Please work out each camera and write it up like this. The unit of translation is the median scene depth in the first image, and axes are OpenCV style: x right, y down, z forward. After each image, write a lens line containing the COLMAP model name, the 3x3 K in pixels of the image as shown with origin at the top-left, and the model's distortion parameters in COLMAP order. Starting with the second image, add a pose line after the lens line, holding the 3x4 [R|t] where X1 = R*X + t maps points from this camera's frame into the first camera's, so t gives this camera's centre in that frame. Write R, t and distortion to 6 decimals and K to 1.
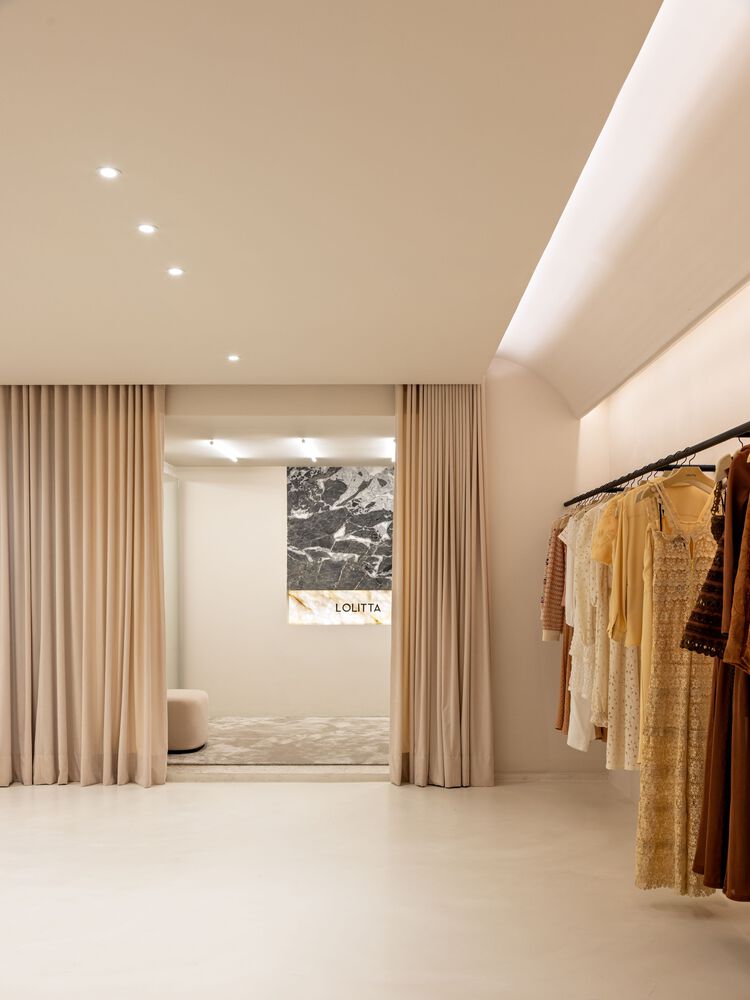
lens RADIAL K [[1011.2, 0, 374.8], [0, 1011.2, 531.5], [0, 0, 1]] dist [0.008460, -0.005094]
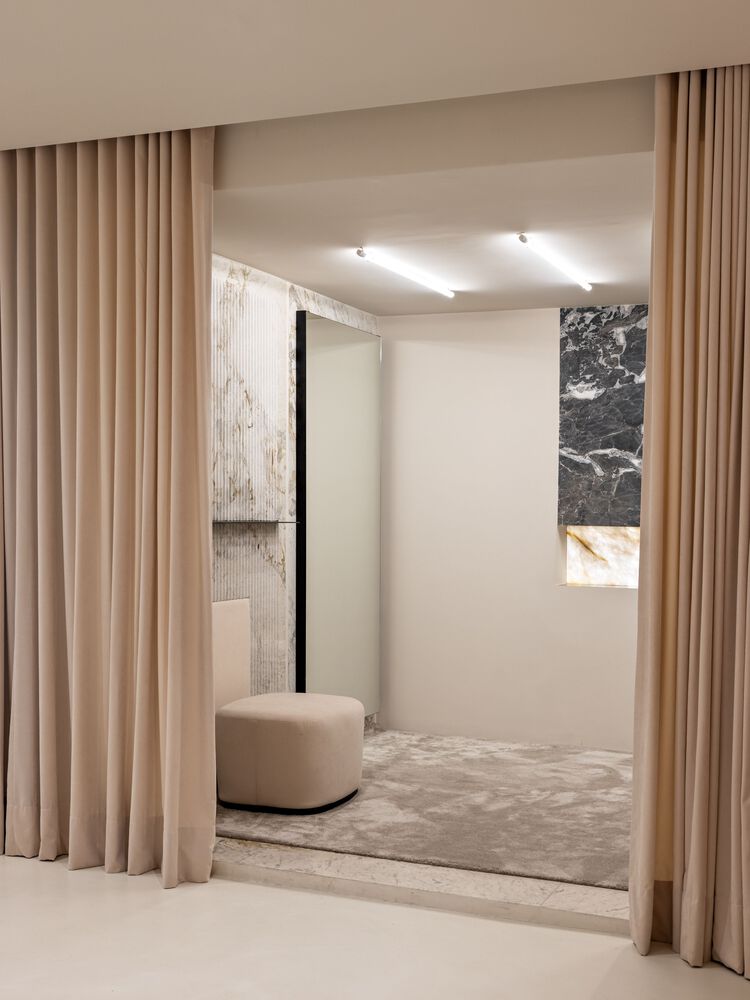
lens RADIAL K [[1264.9, 0, 375.0], [0, 1264.9, 500.0], [0, 0, 1]] dist [0.010970, -0.003683]
pose [[0.925042, 0.012943, -0.379643, 0.088436], [0.001659, 0.999272, 0.038109, 0.016444], [0.379860, -0.035882, 0.924348, 0.301180]]
